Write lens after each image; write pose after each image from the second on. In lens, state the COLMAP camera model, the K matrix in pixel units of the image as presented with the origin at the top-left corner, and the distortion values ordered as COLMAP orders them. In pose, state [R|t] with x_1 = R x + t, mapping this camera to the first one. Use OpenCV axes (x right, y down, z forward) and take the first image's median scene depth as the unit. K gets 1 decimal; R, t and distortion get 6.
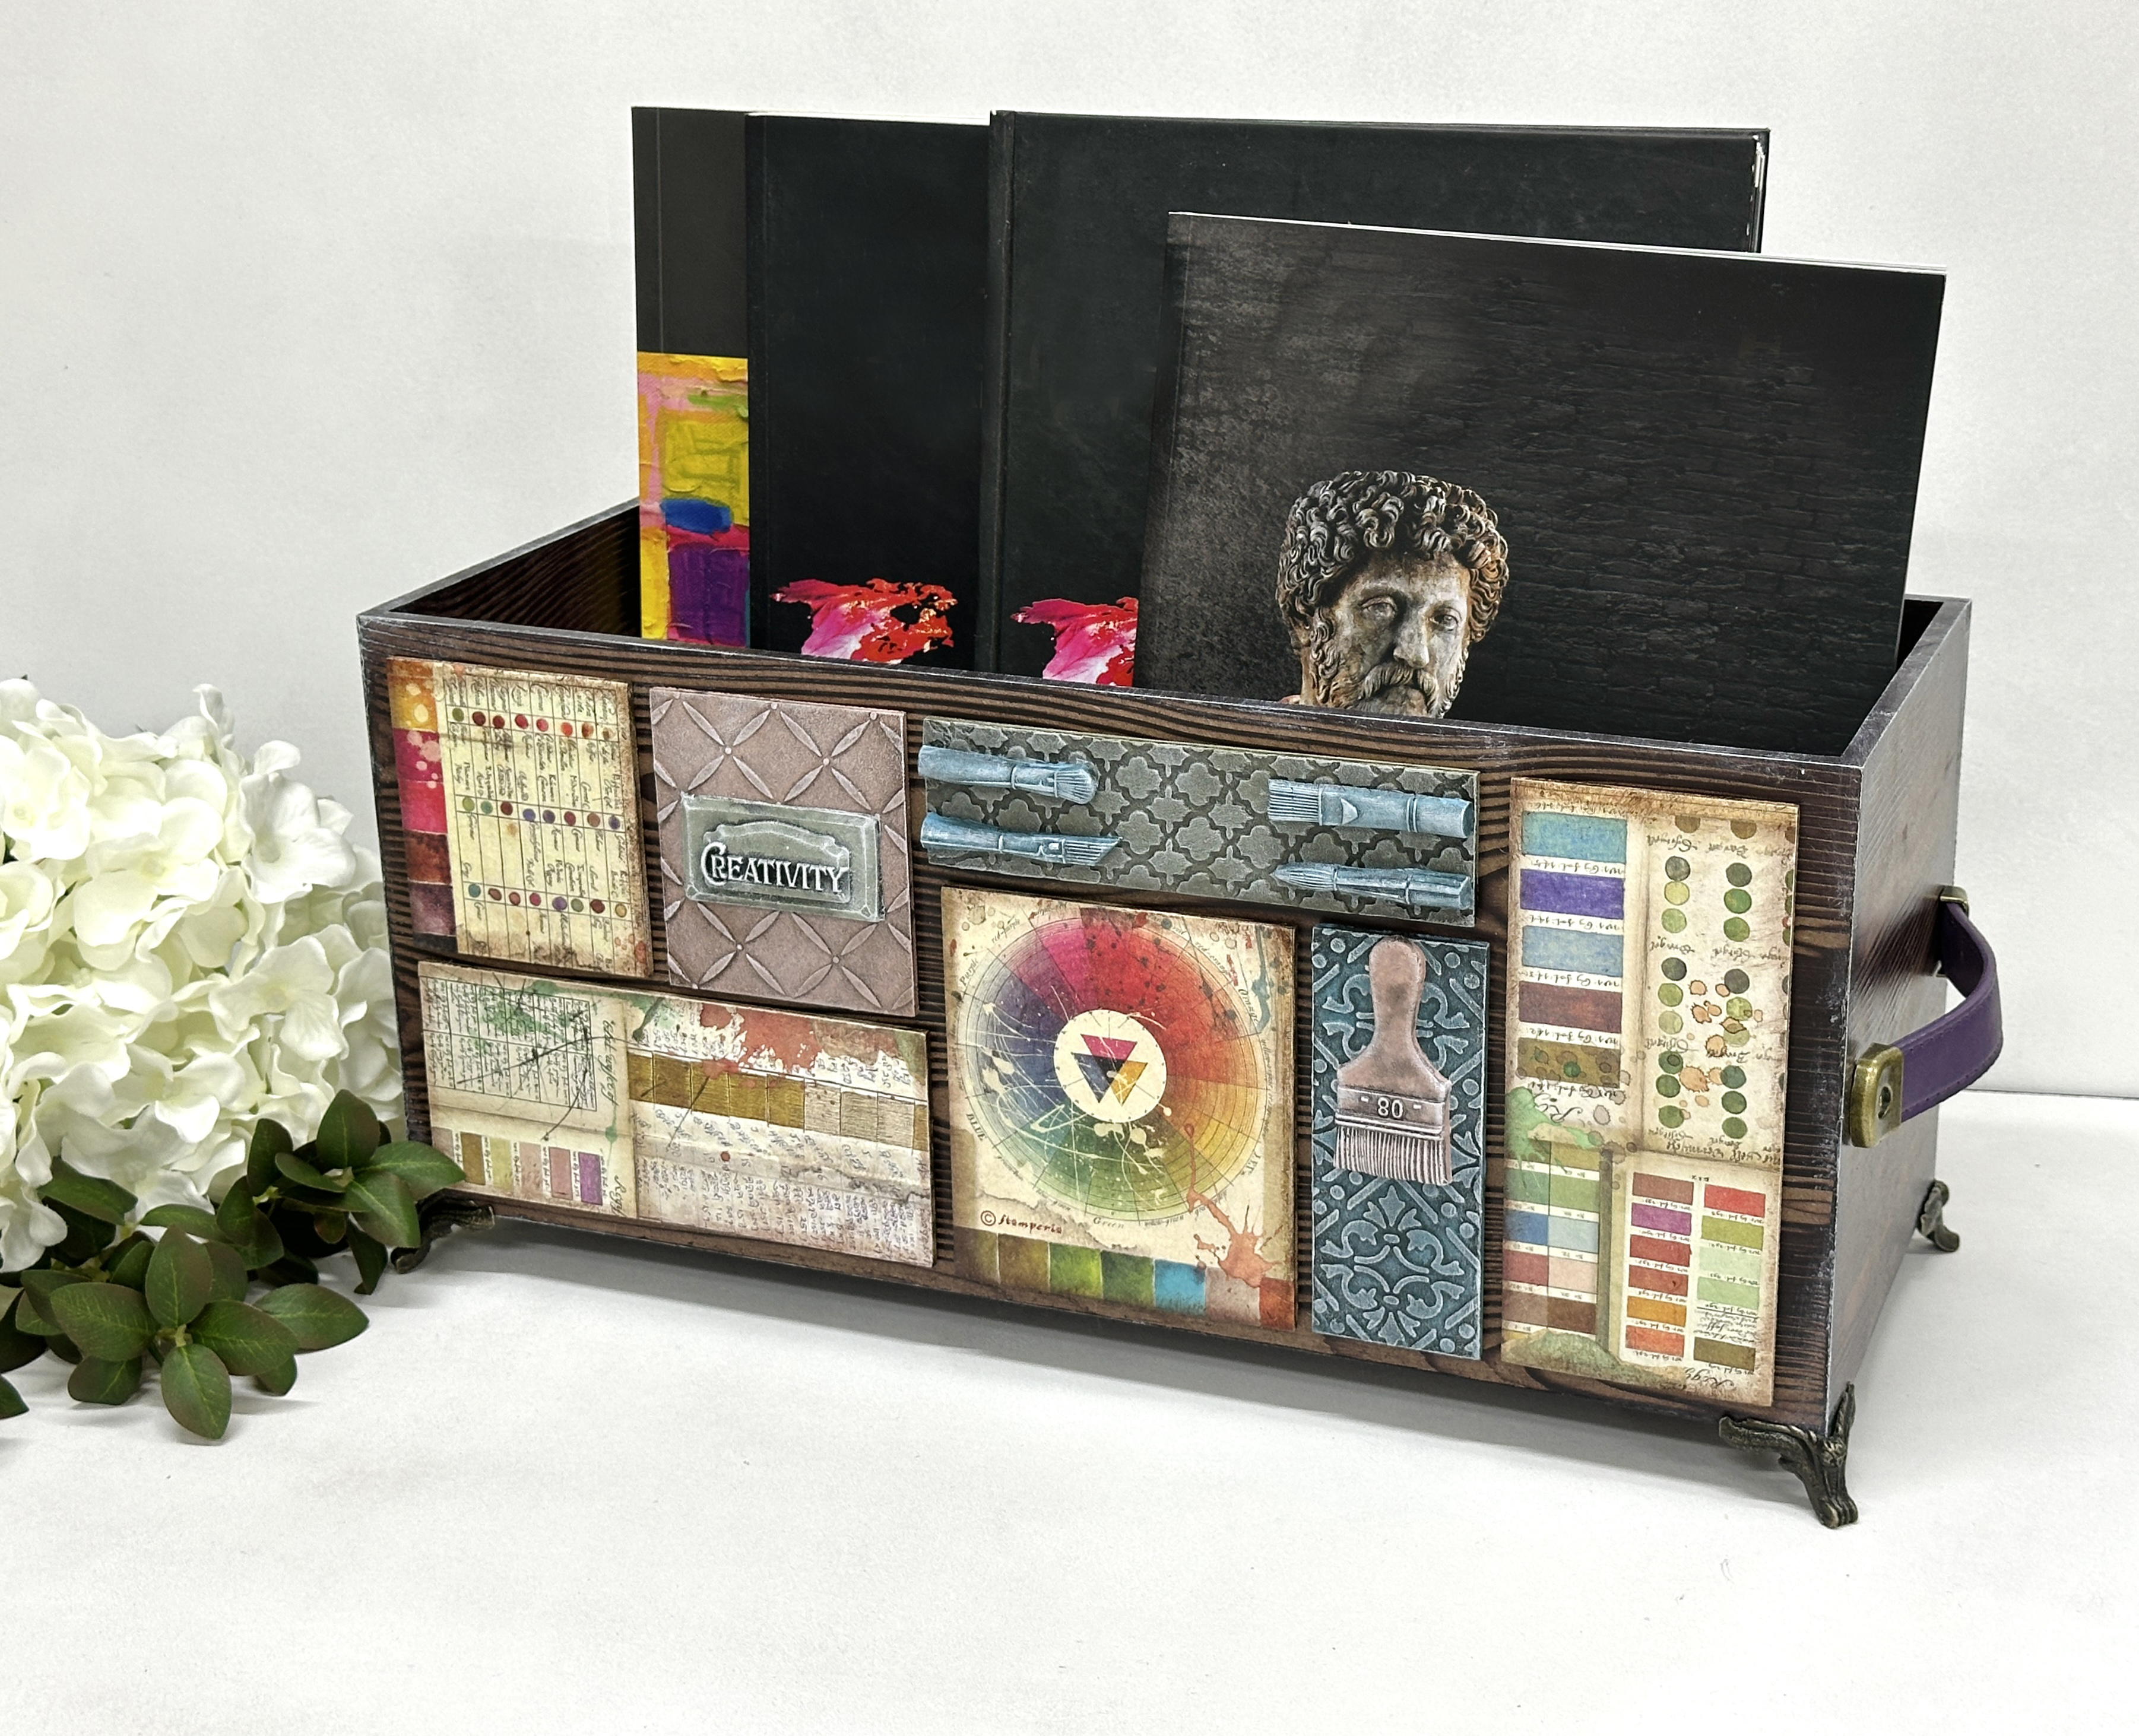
lens RADIAL K [[3366.4, 0, 1152.6], [0, 3366.4, 885.0], [0, 0, 1]] dist [0.168583, 0.000000]
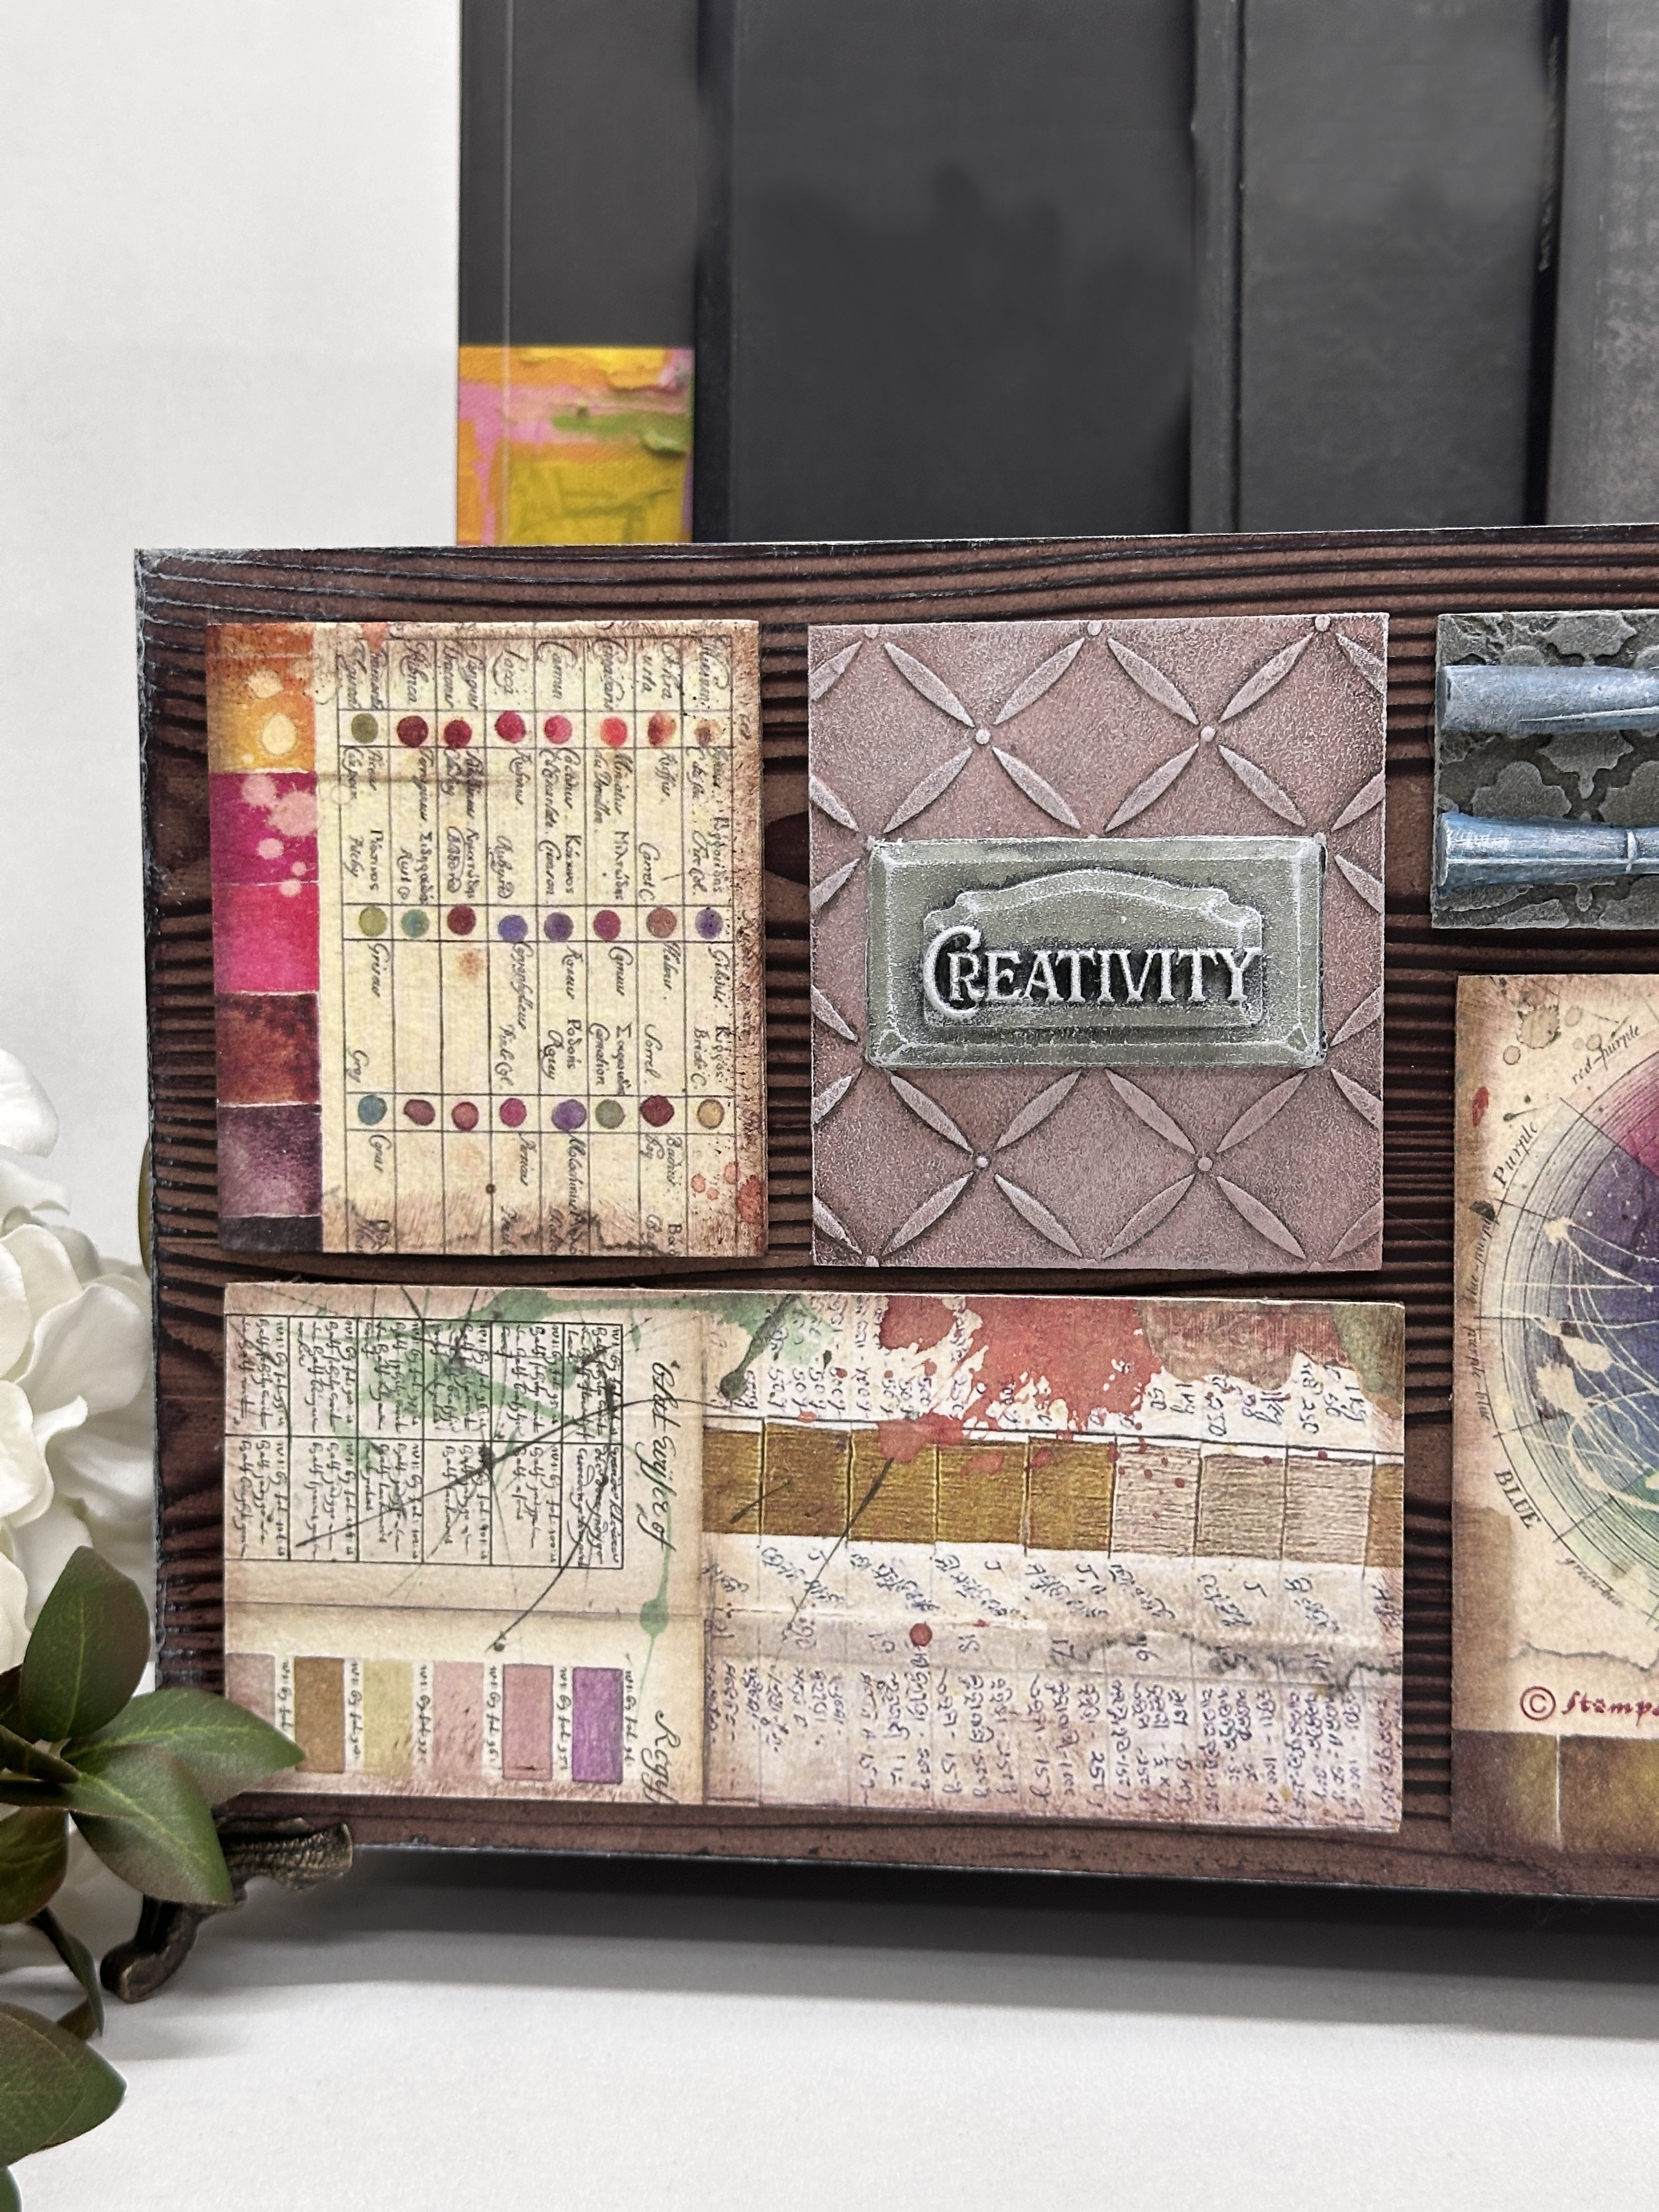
lens RADIAL K [[3208.3, 0, 861.6], [0, 3208.3, 1051.1], [0, 0, 1]] dist [0.130939, 0.000000]
pose [[0.968271, -0.006679, 0.249812, -0.256669], [0.073985, 0.962490, -0.261033, 0.123427], [-0.238698, 0.271234, 0.932446, 0.573881]]
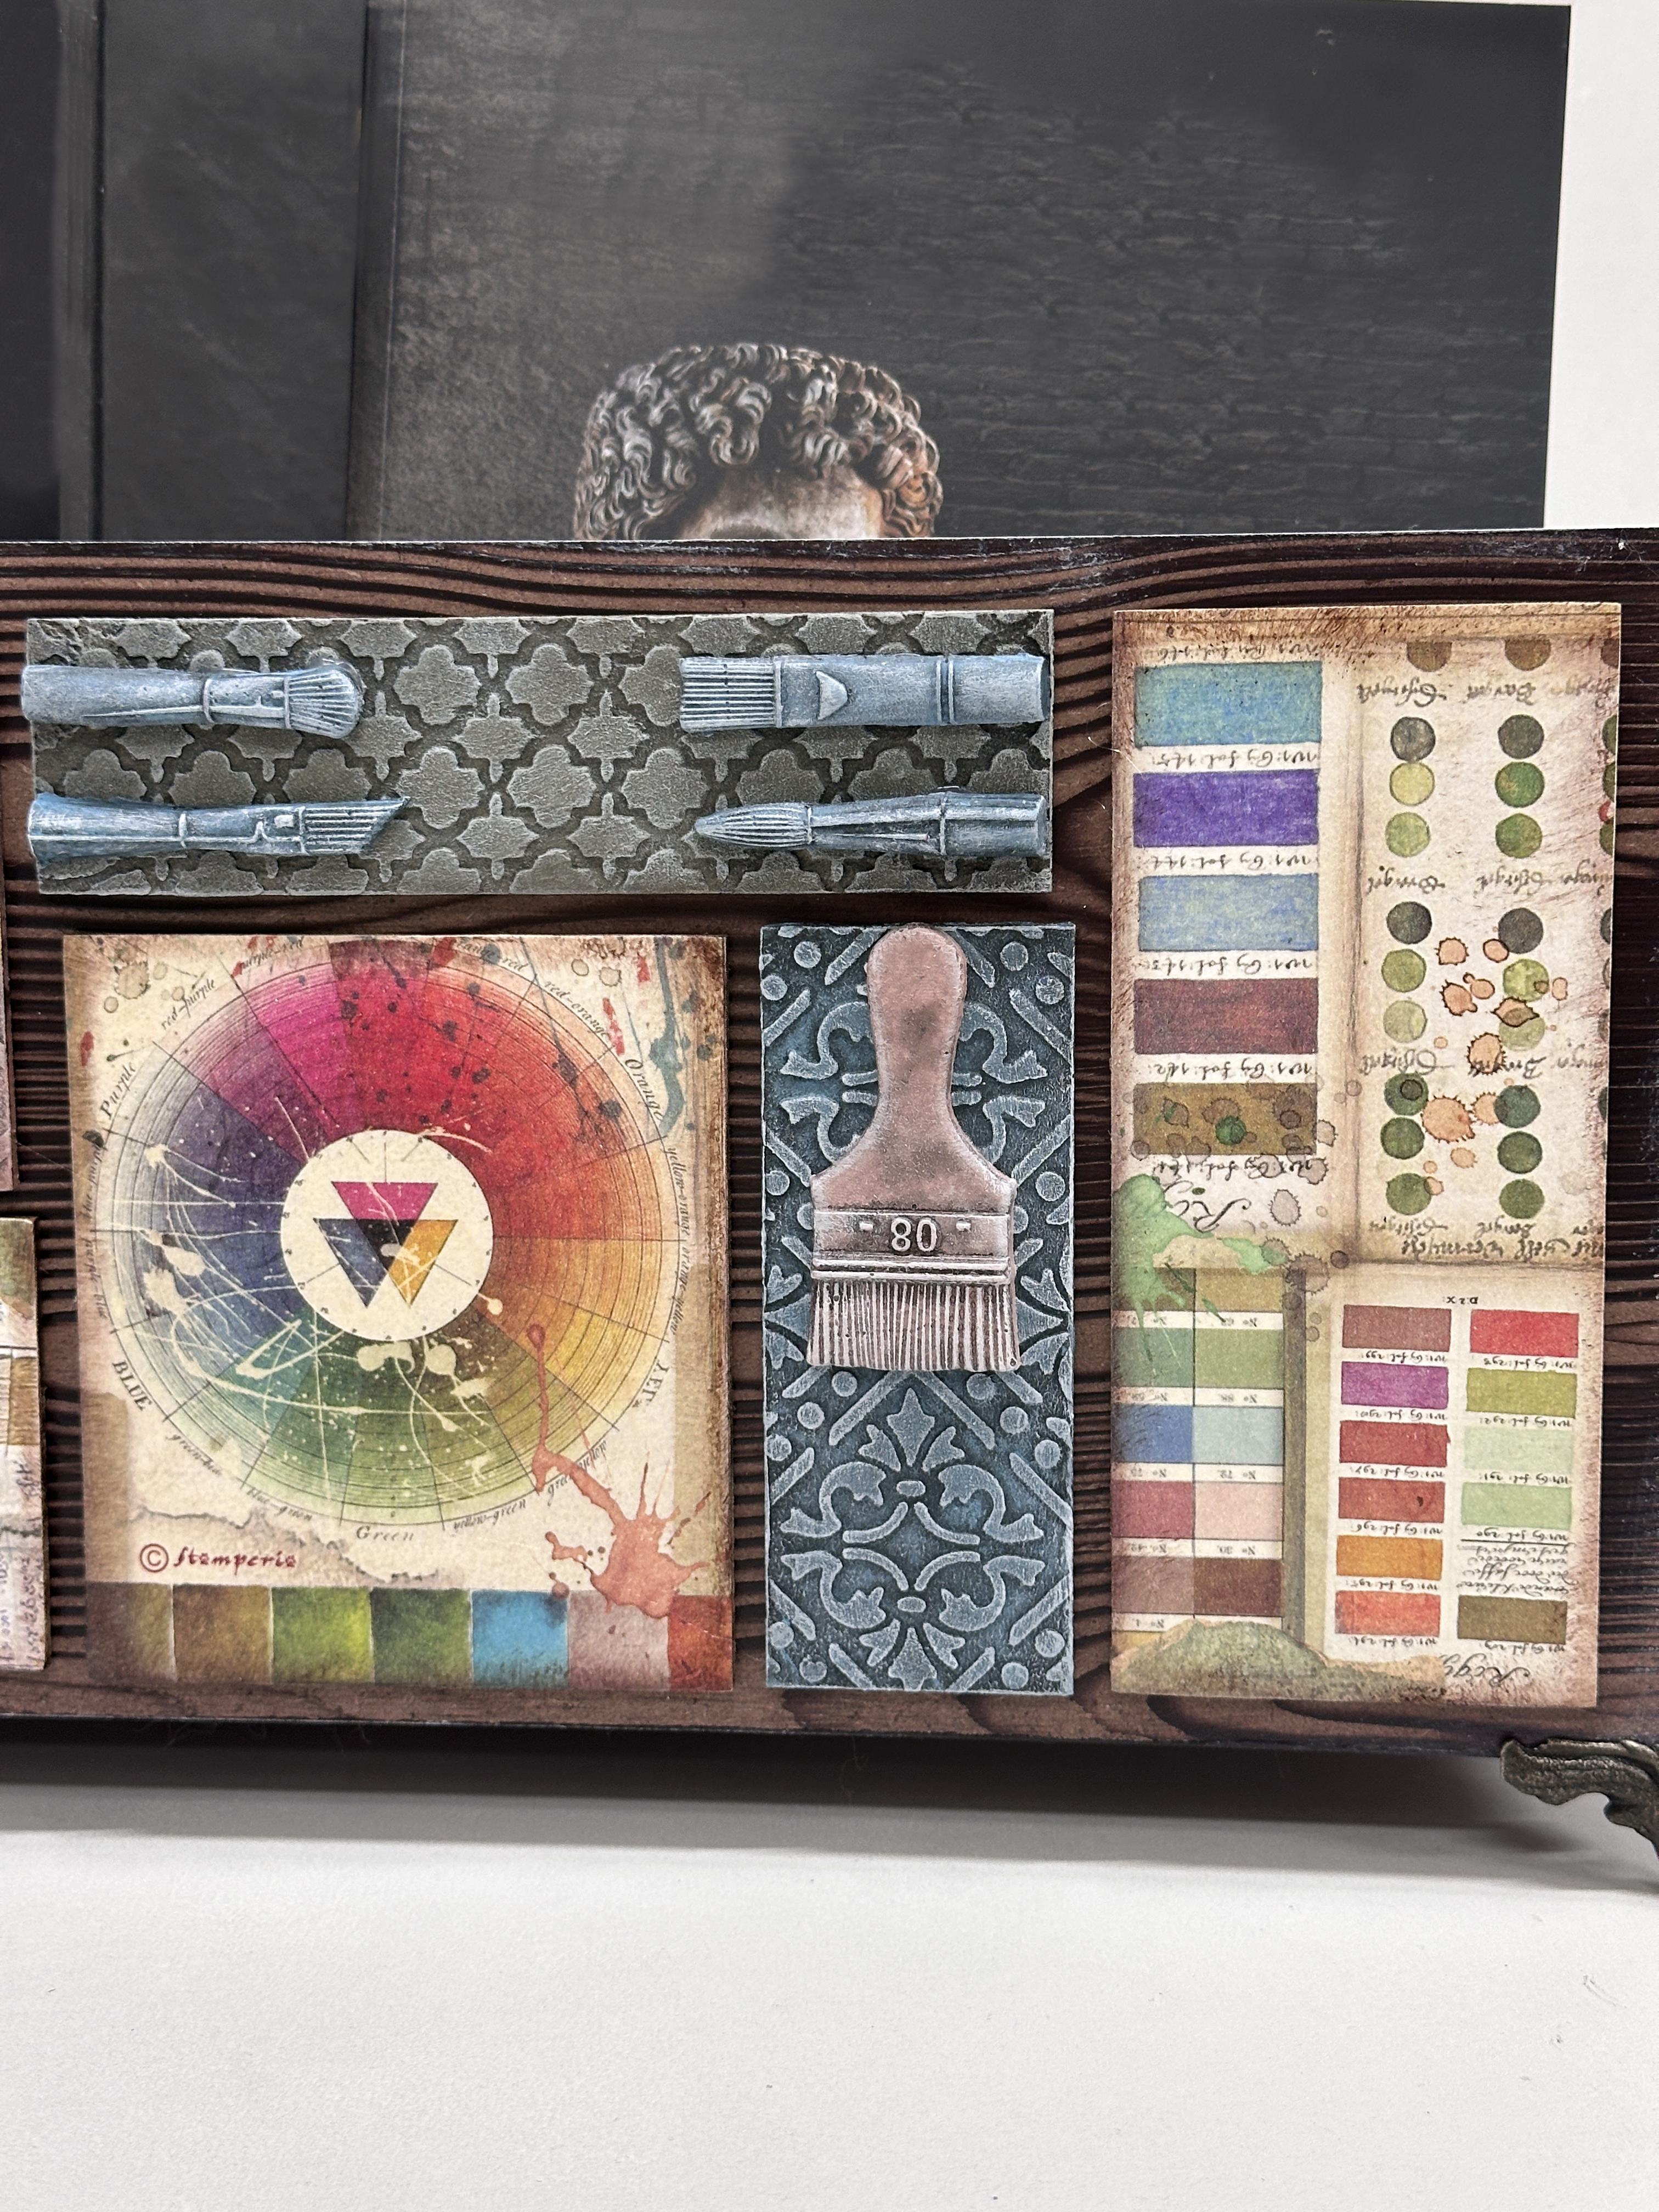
lens RADIAL K [[3208.3, 0, 832.1], [0, 3208.3, 1090.8], [0, 0, 1]] dist [0.130939, 0.000000]
pose [[0.964108, -0.027558, 0.264078, -0.080124], [0.081880, 0.976983, -0.196977, 0.138640], [-0.252571, 0.211529, 0.944173, 0.454295]]
